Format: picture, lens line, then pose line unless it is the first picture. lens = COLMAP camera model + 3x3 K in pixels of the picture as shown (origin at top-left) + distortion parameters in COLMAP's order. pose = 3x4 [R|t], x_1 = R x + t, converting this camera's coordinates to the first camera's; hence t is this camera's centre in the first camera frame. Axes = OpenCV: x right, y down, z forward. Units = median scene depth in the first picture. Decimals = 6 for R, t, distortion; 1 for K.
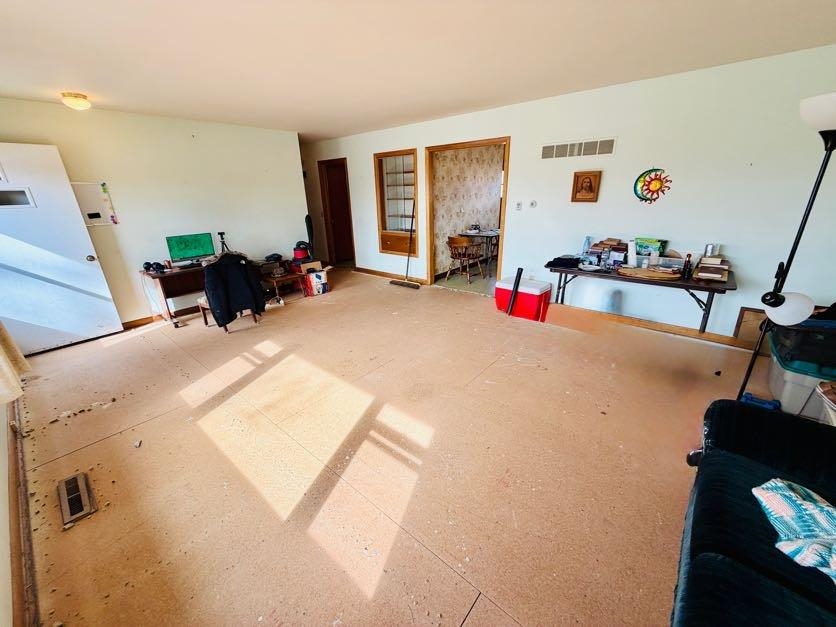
lens RADIAL K [[333.0, 0, 415.5], [0, 333.0, 310.8], [0, 0, 1]] dist [-0.000641, -0.000097]
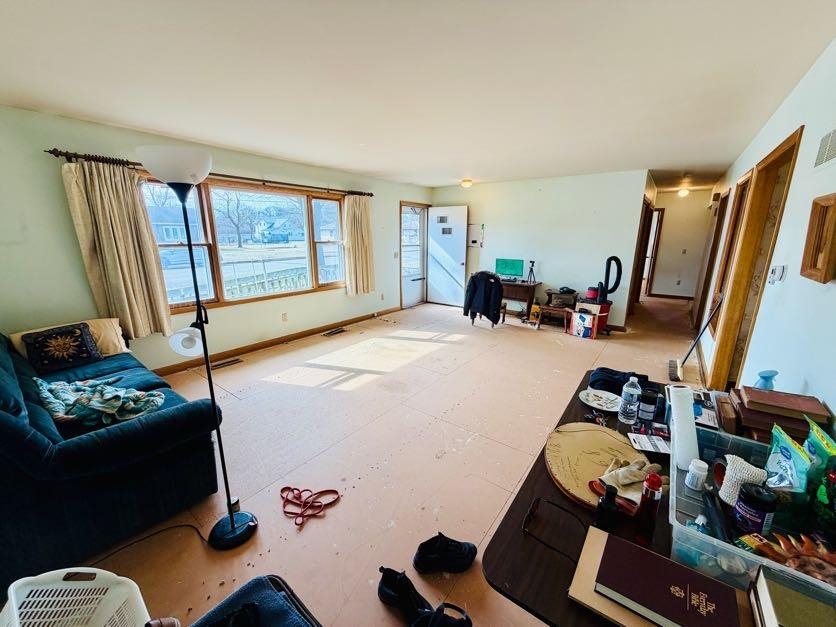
lens RADIAL K [[333.0, 0, 414.5], [0, 333.0, 311.7], [0, 0, 1]] dist [-0.000641, -0.000097]
pose [[0.049139, 0.254004, -0.965954, 0.815025], [-0.349067, 0.910503, 0.221666, -0.221996], [0.935808, 0.326290, 0.133406, 0.566843]]
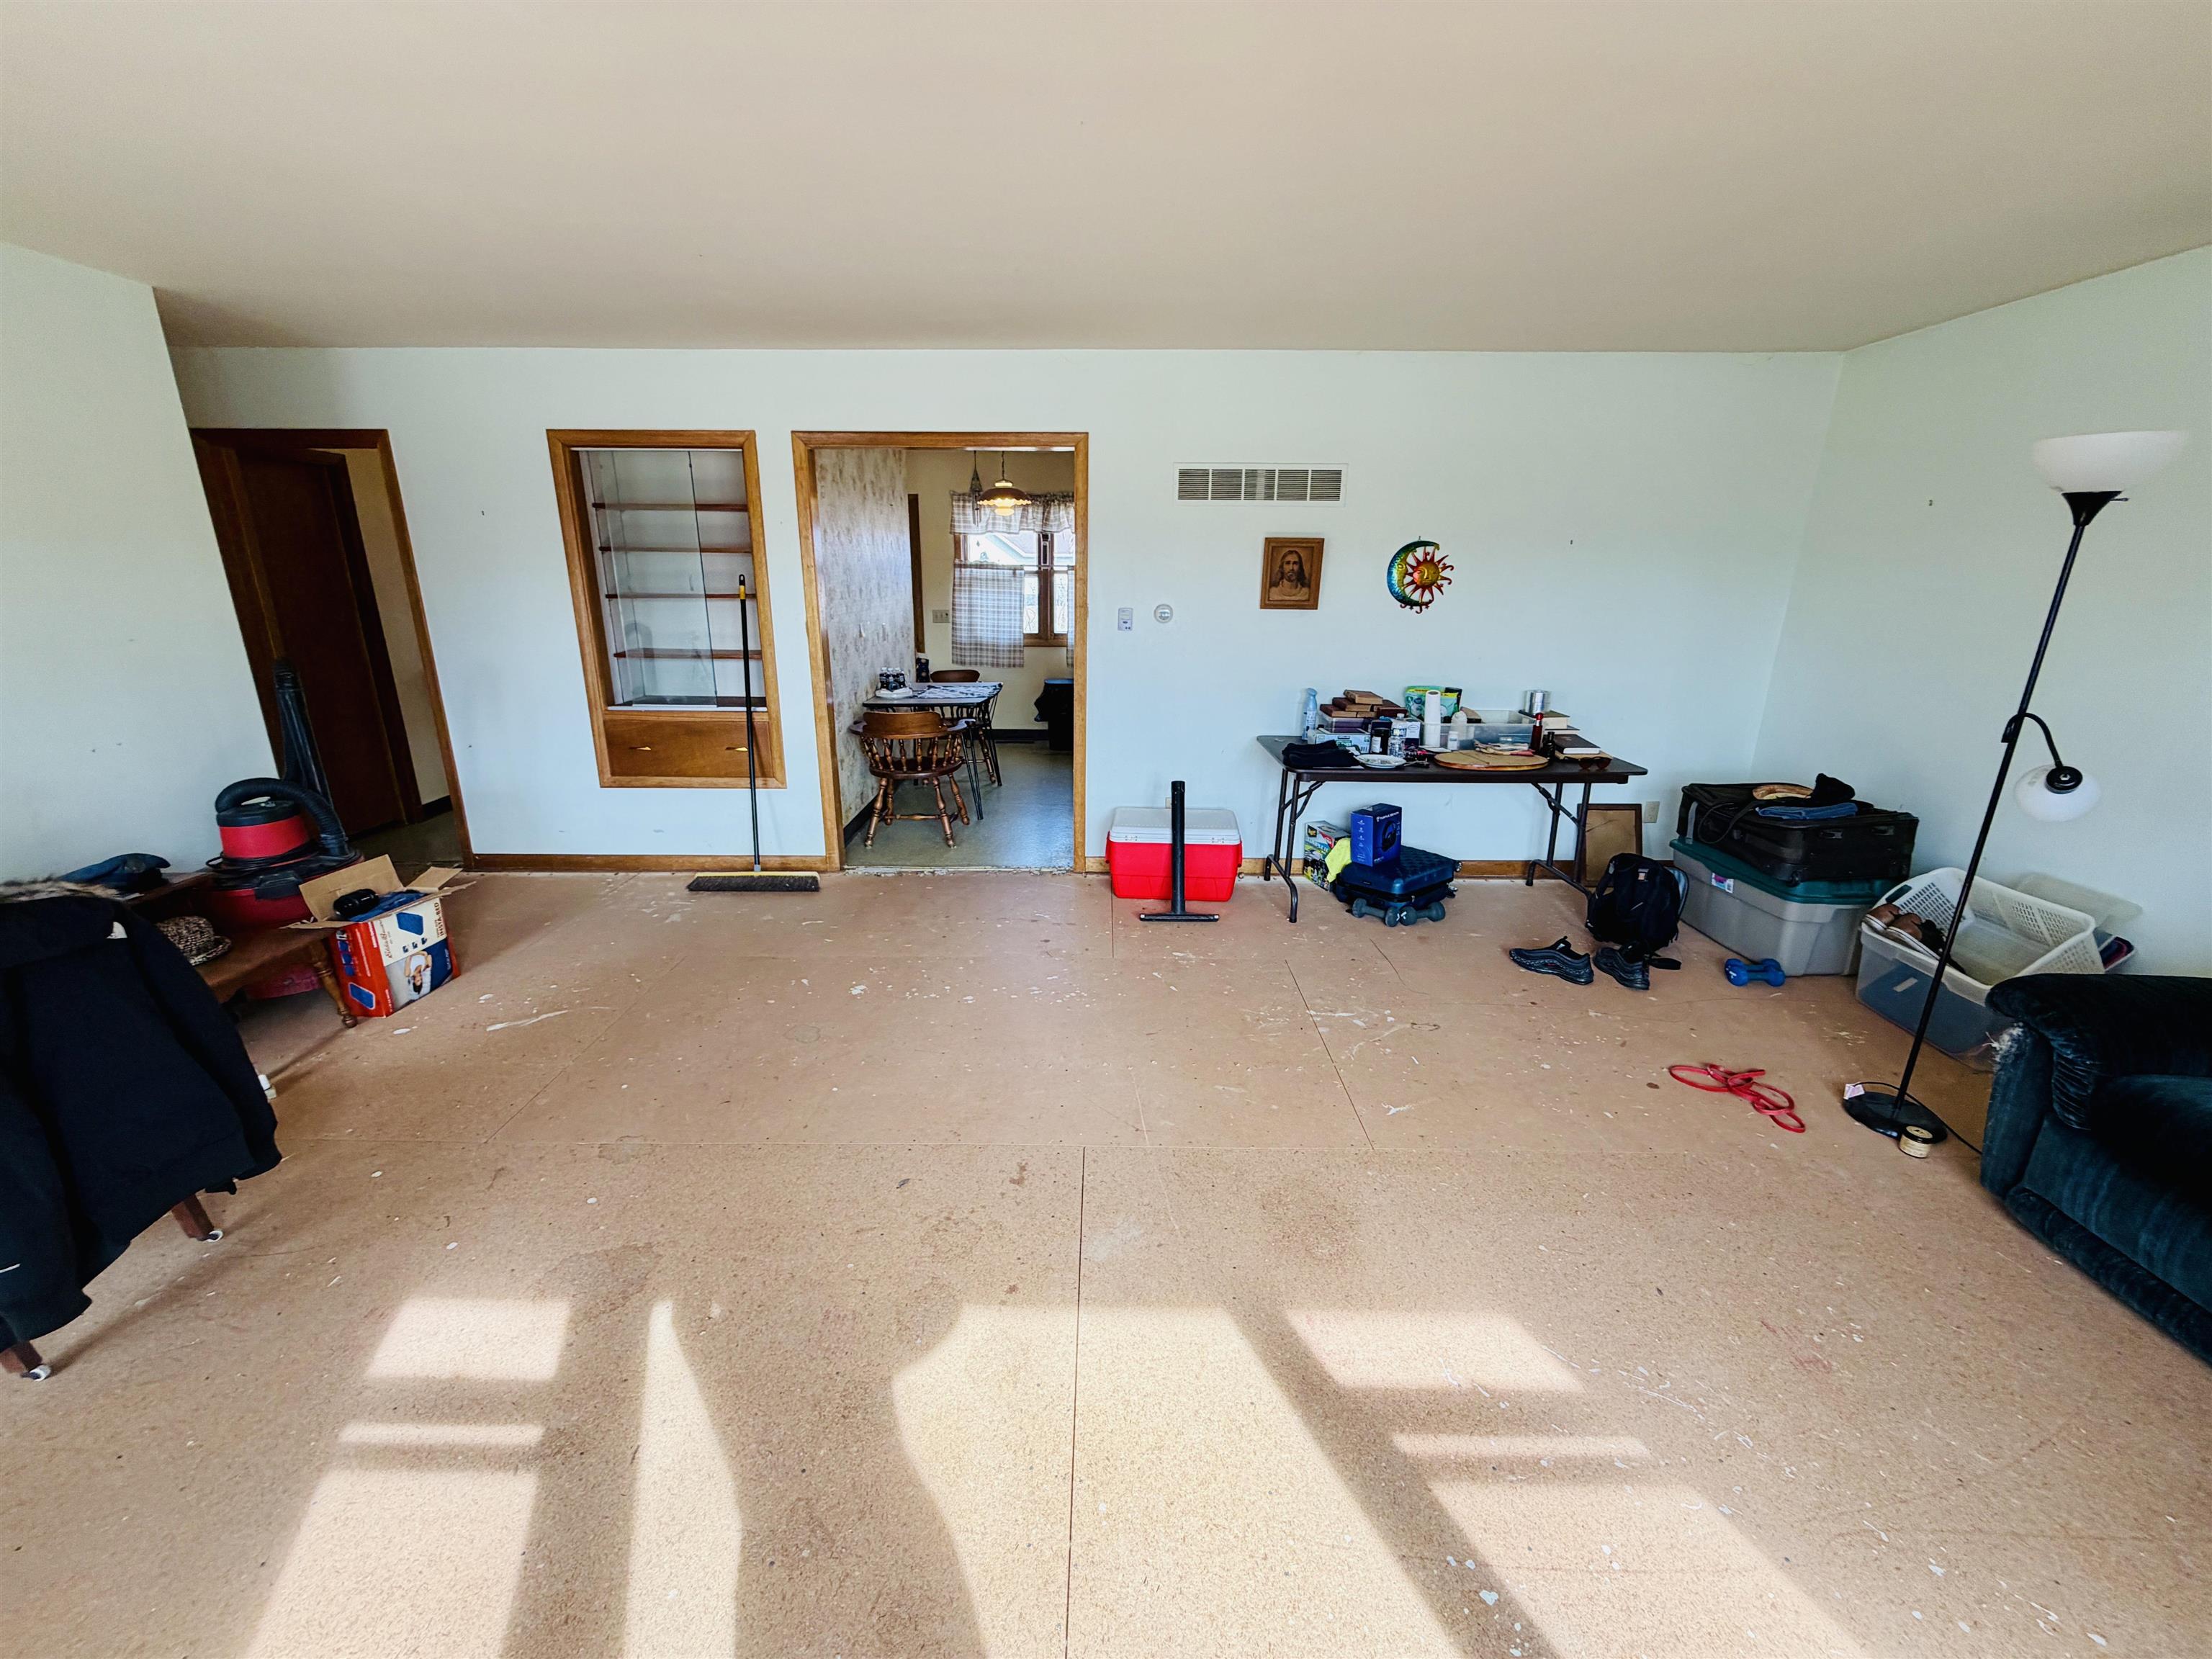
lens RADIAL K [[881.1, 0, 1099.5], [0, 881.1, 823.4], [0, 0, 1]] dist [-0.000641, -0.000097]
pose [[0.766425, -0.145600, 0.625614, -0.403984], [0.194646, 0.980821, -0.010188, -0.096100], [-0.612132, 0.129582, 0.780066, 0.312685]]
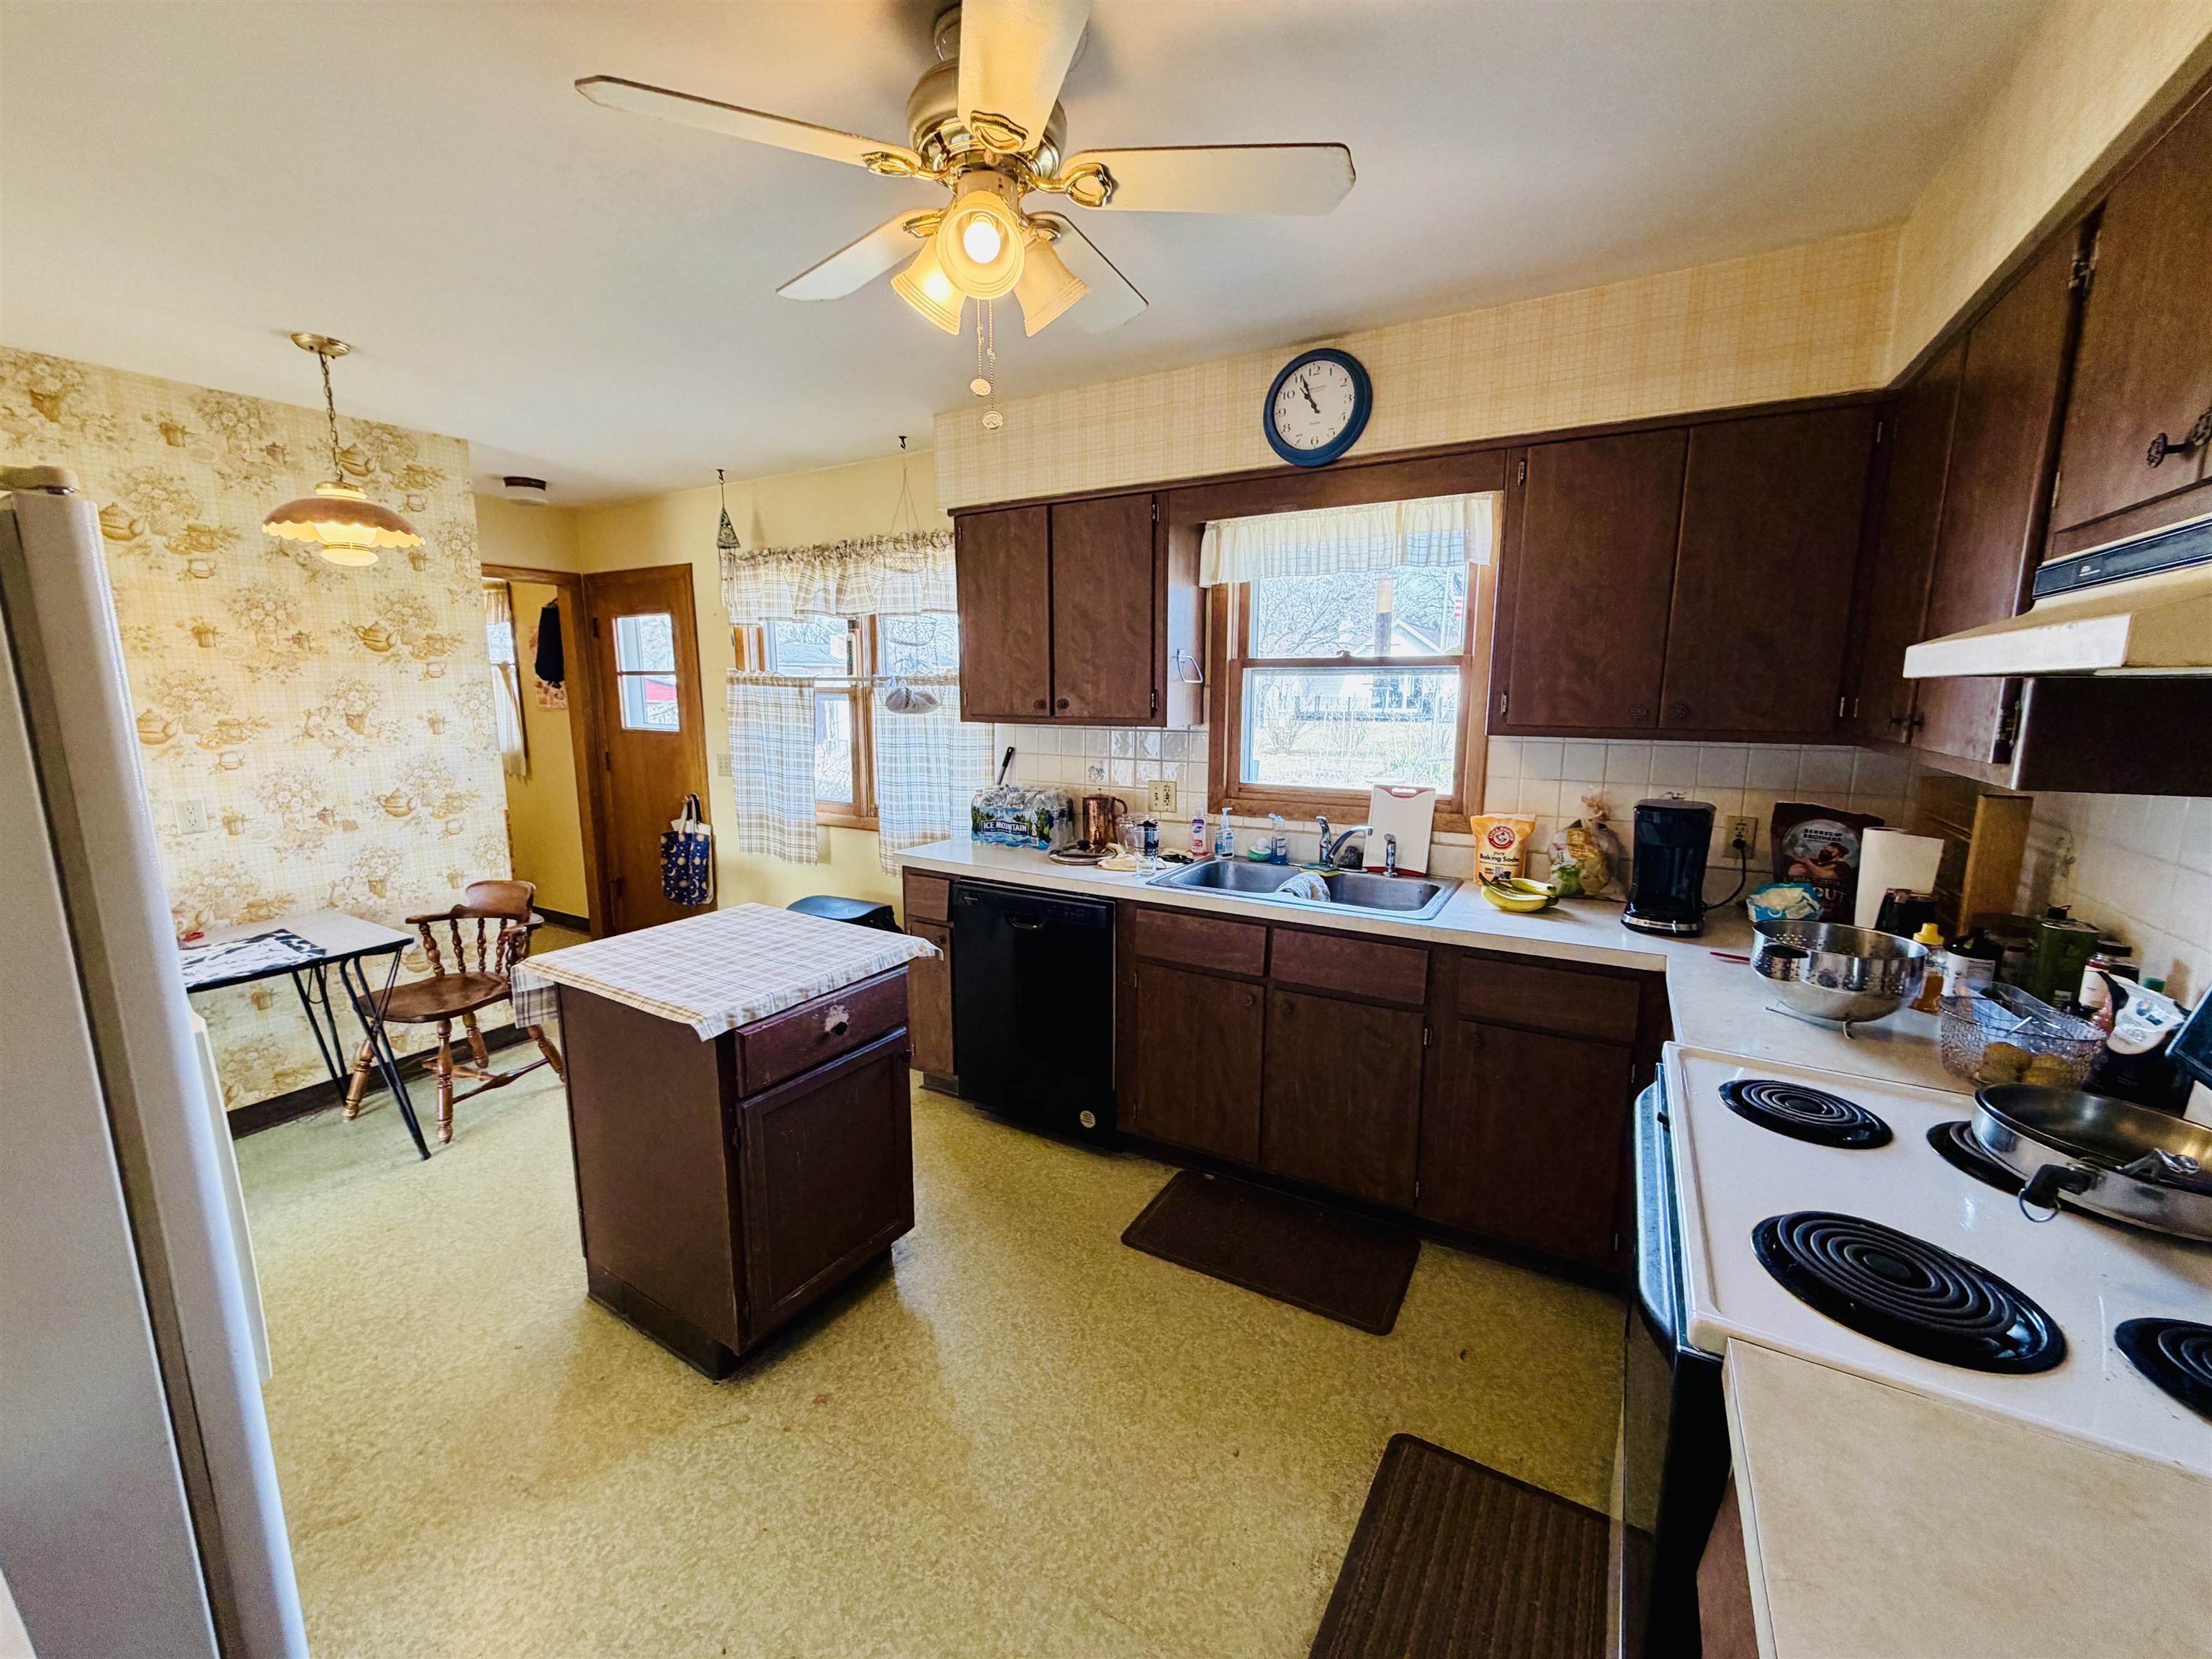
lens RADIAL K [[881.1, 0, 1101.1], [0, 881.1, 828.3], [0, 0, 1]] dist [-0.000641, -0.000097]
pose [[0.984909, -0.003433, 0.173040, 0.936944], [0.036264, 0.981703, -0.186932, -0.335167], [-0.169232, 0.190386, 0.967013, 0.850143]]
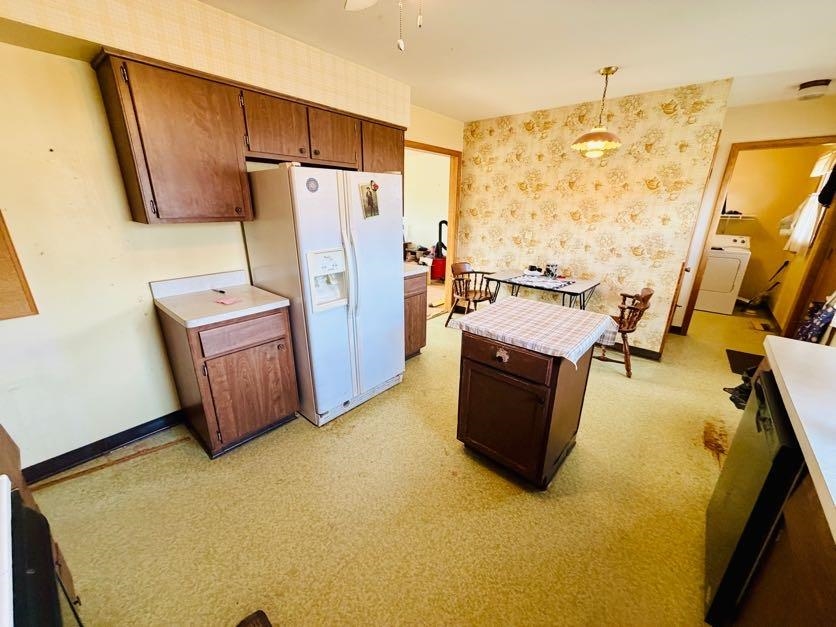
lens RADIAL K [[333.0, 0, 416.3], [0, 333.0, 313.4], [0, 0, 1]] dist [-0.000641, -0.000097]
pose [[-0.002378, 0.339401, -0.940639, 1.260282], [-0.357455, 0.878205, 0.317777, -0.471773], [0.933927, 0.336991, 0.119232, 1.219600]]
